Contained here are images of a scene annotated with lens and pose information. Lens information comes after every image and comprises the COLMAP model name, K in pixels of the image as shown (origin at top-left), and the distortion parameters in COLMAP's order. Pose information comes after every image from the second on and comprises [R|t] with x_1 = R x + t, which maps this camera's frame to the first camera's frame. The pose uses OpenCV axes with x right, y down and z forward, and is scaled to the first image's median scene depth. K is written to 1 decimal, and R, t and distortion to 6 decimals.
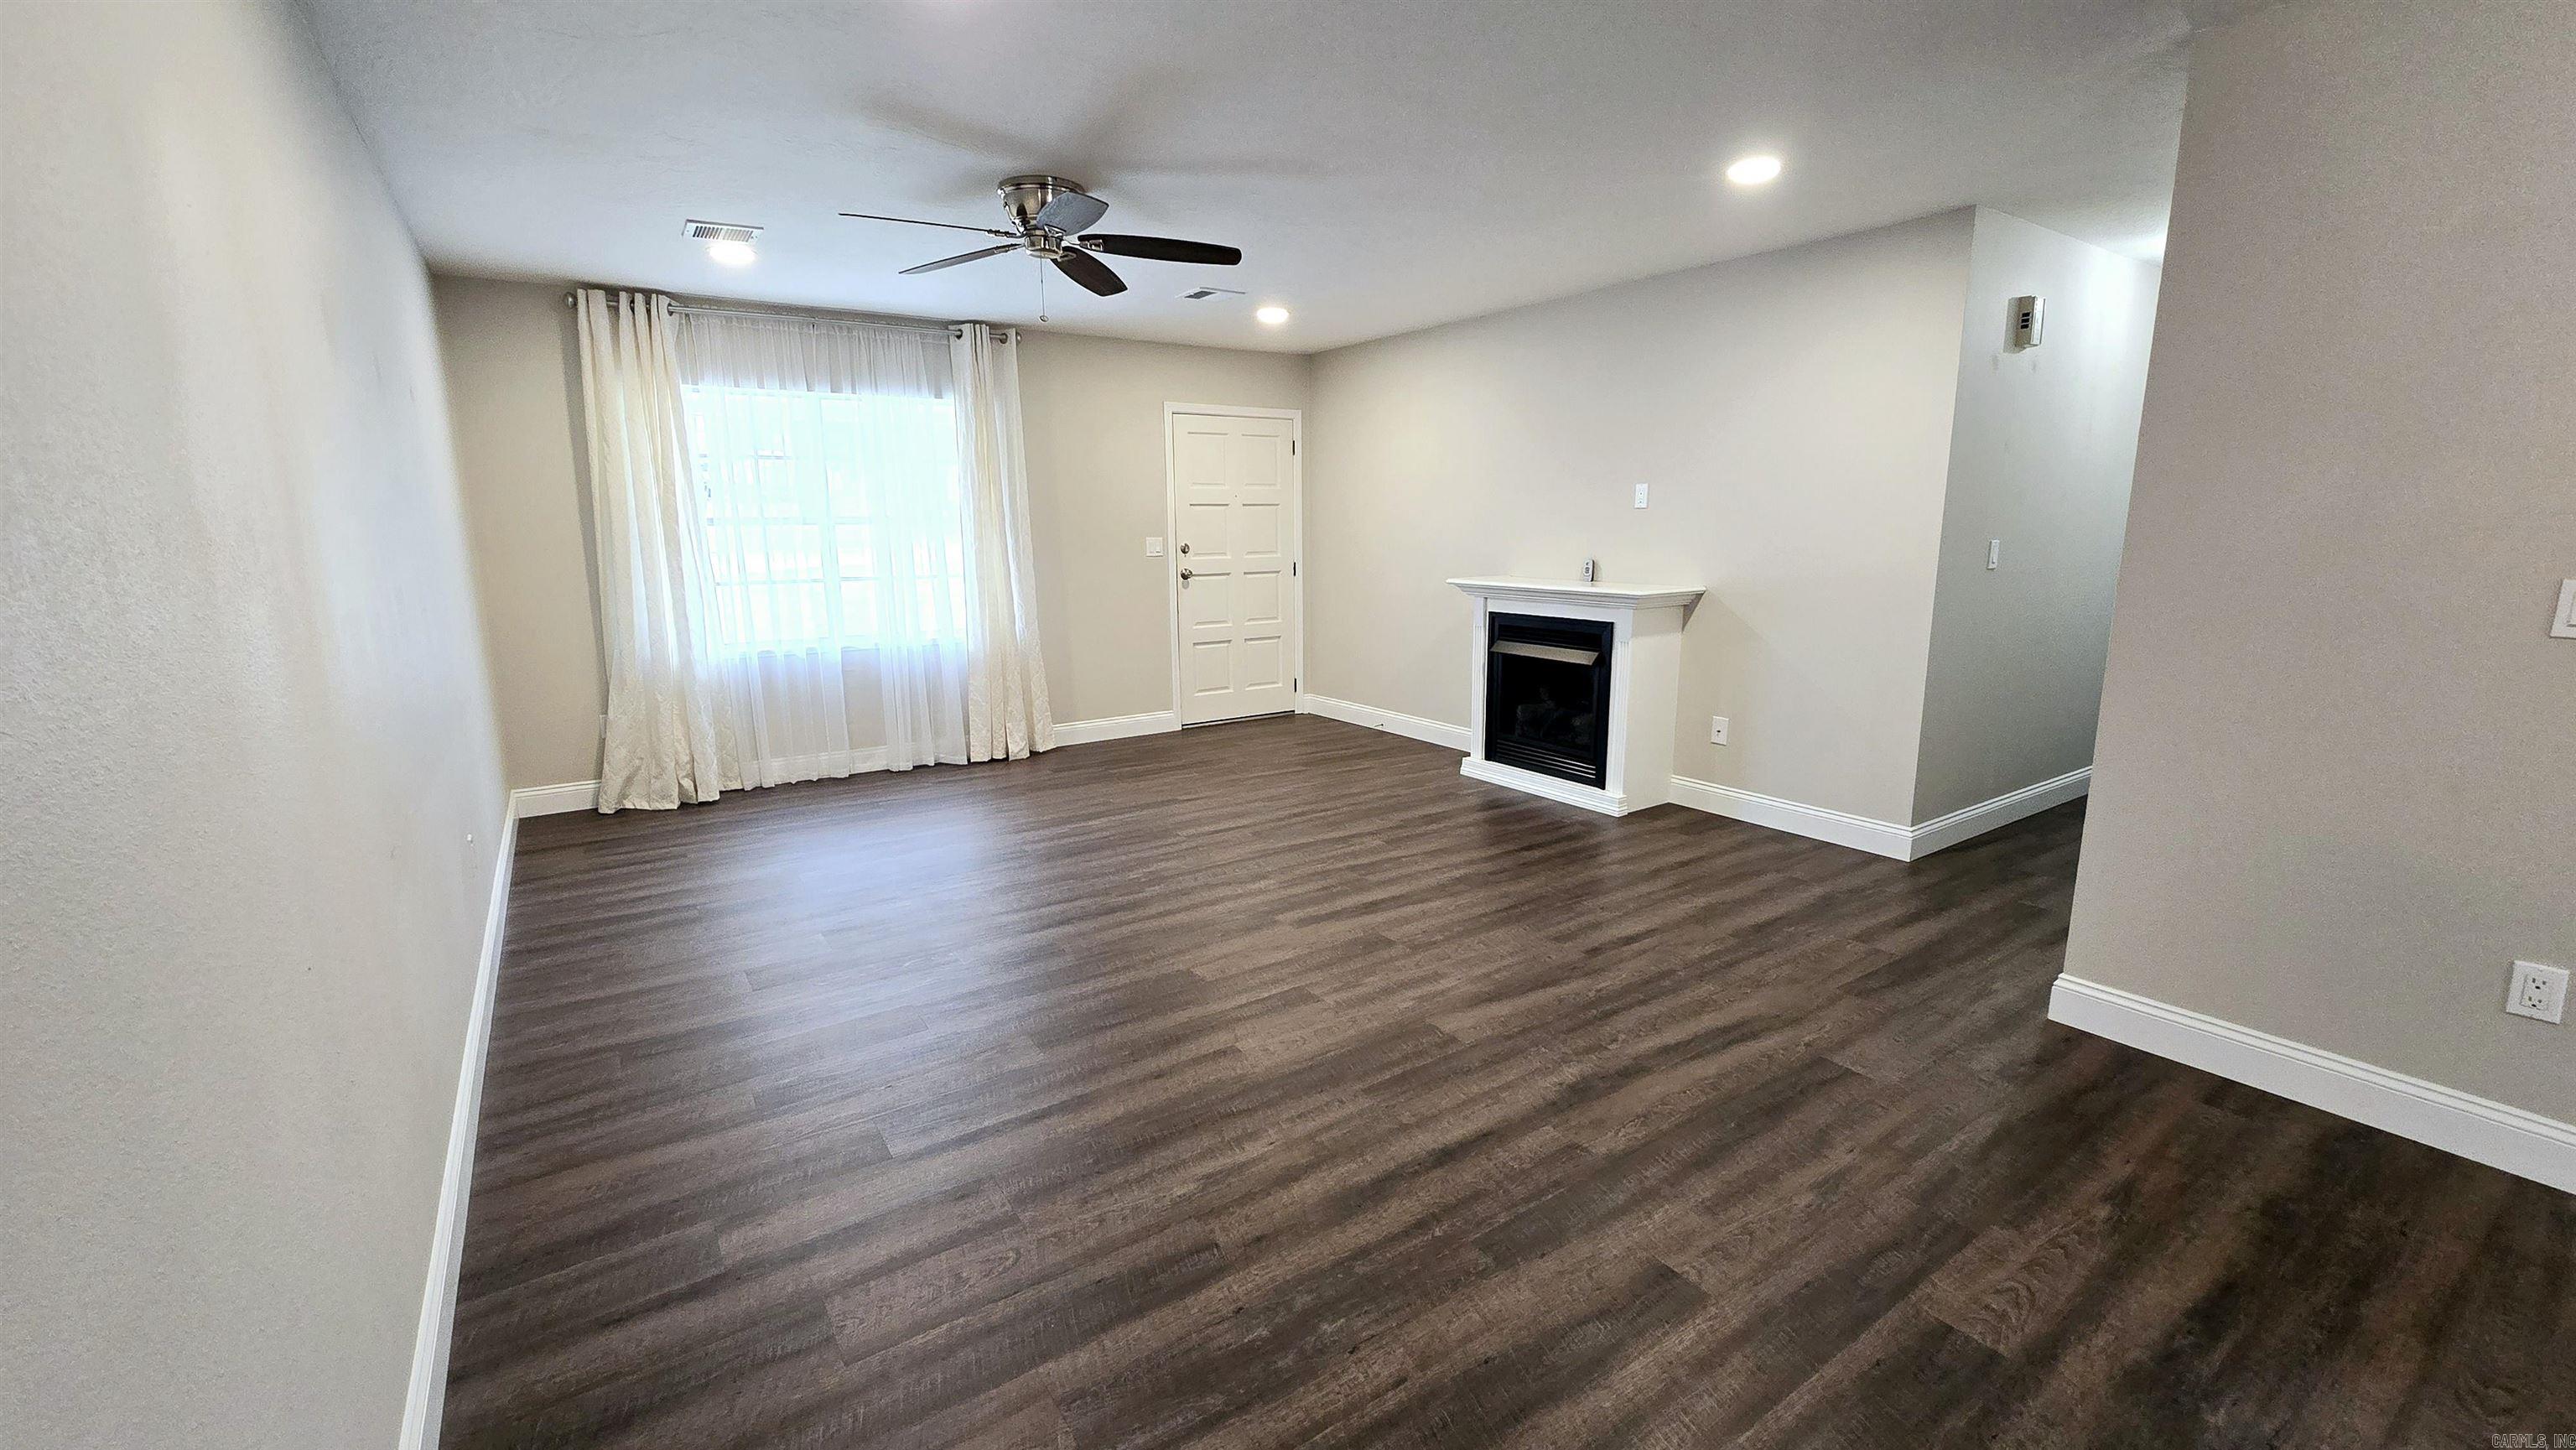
lens RADIAL K [[1052.0, 0, 1292.6], [0, 1052.0, 715.5], [0, 0, 1]] dist [0.001023, -0.002553]
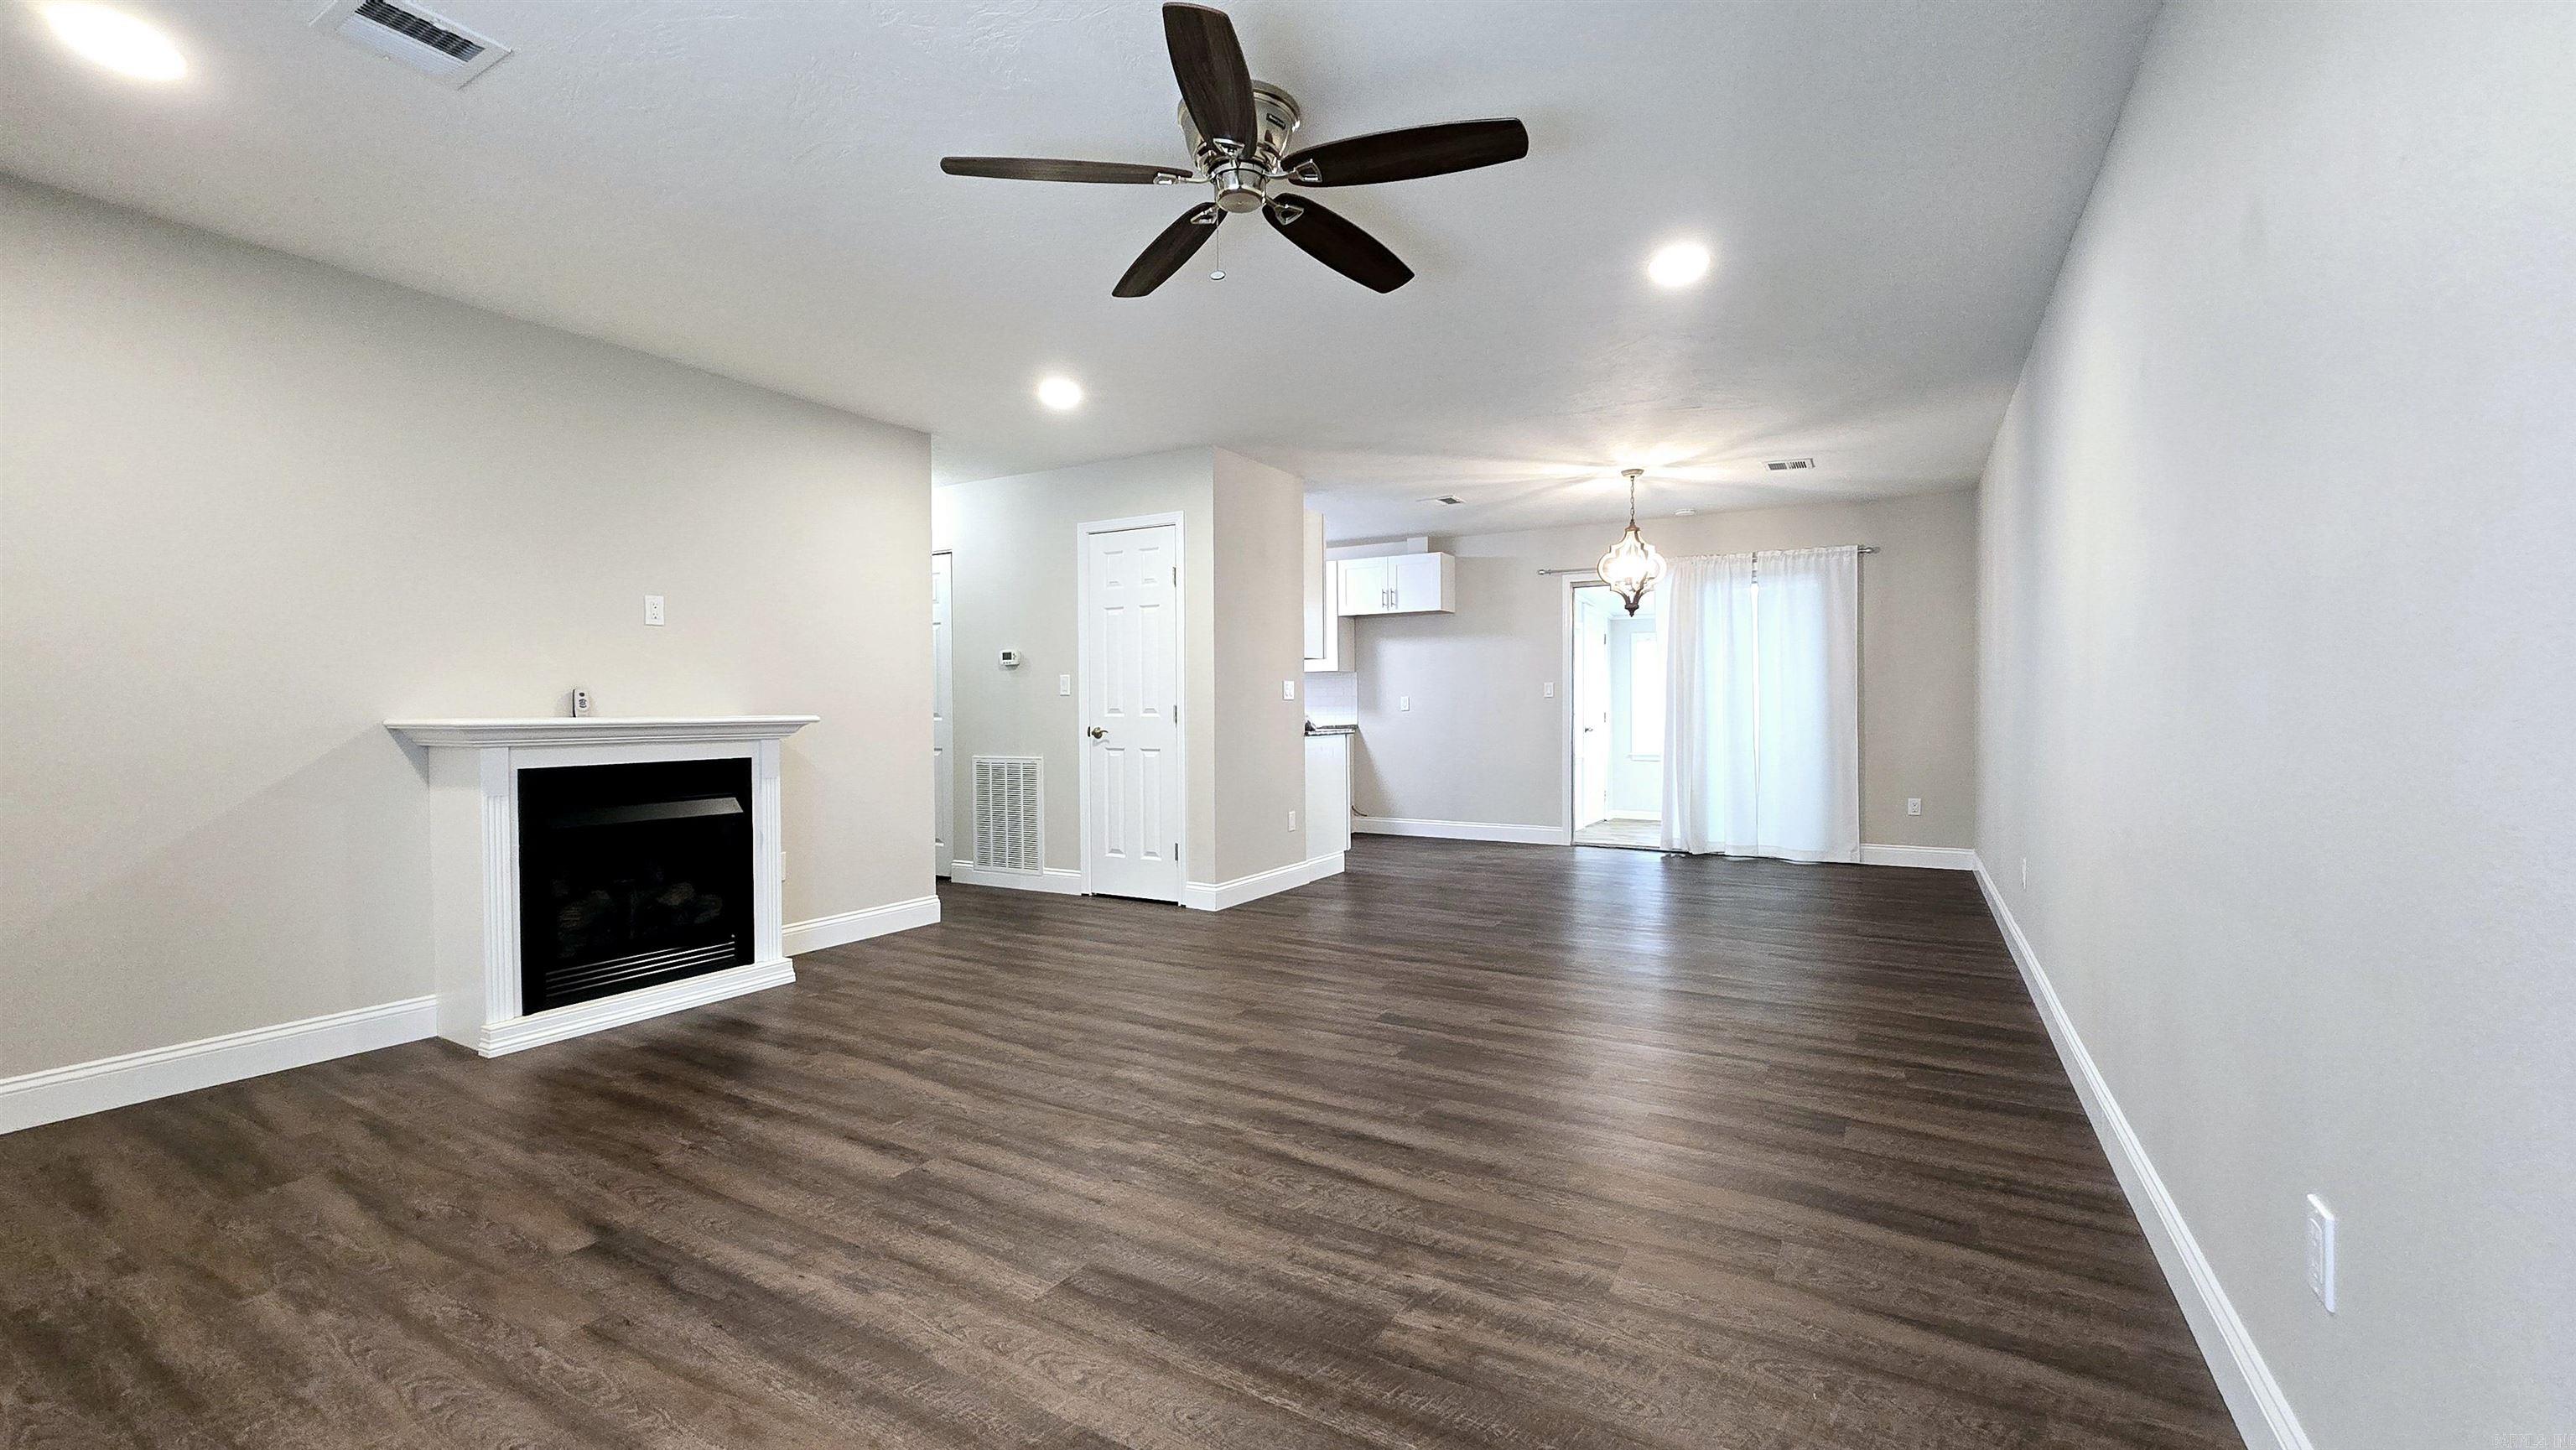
lens RADIAL K [[1052.0, 0, 1286.8], [0, 1052.0, 727.5], [0, 0, 1]] dist [0.001023, -0.002553]
pose [[-0.432070, -0.006421, 0.901817, -0.650678], [0.173763, 0.980645, 0.090234, -0.115970], [-0.884942, 0.195690, -0.422591, 0.996615]]
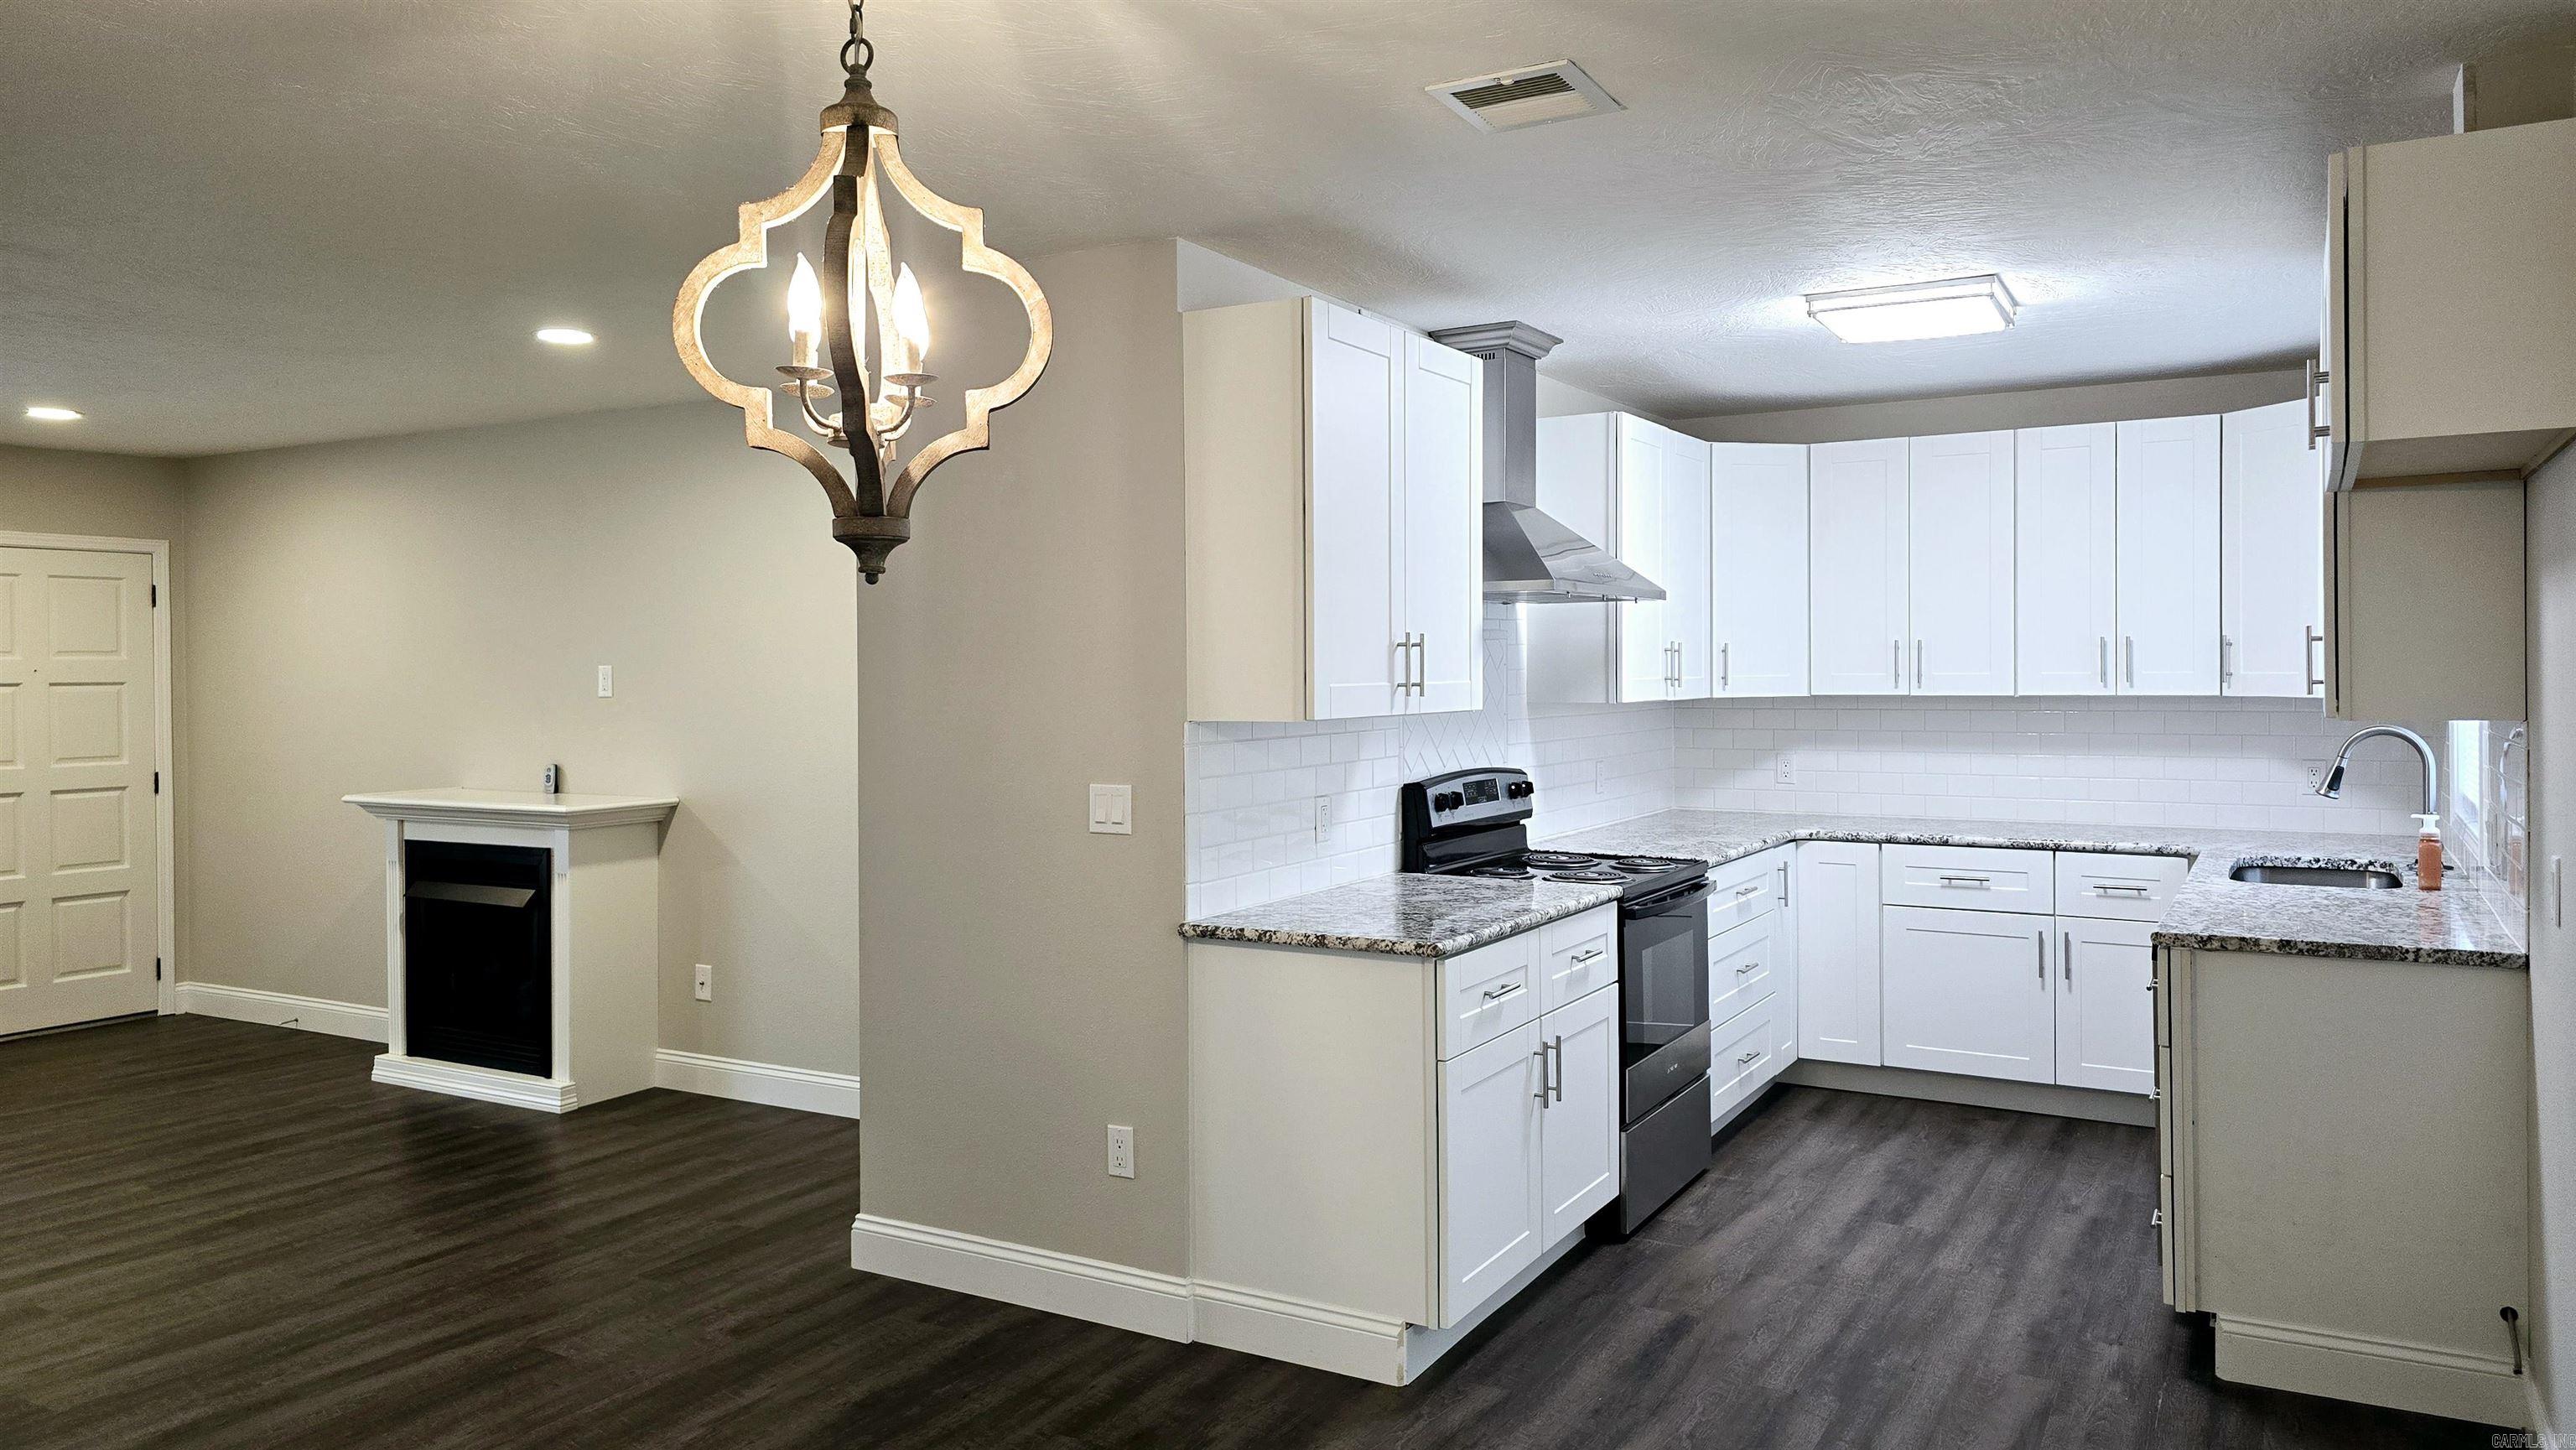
lens RADIAL K [[1726.6, 0, 1281.9], [0, 1726.6, 678.9], [0, 0, 1]] dist [0.059394, -0.052271]
pose [[0.903690, -0.000793, 0.428186, 0.250796], [0.078730, 0.983257, -0.164340, 0.039497], [-0.420886, 0.182223, 0.888622, -0.358533]]
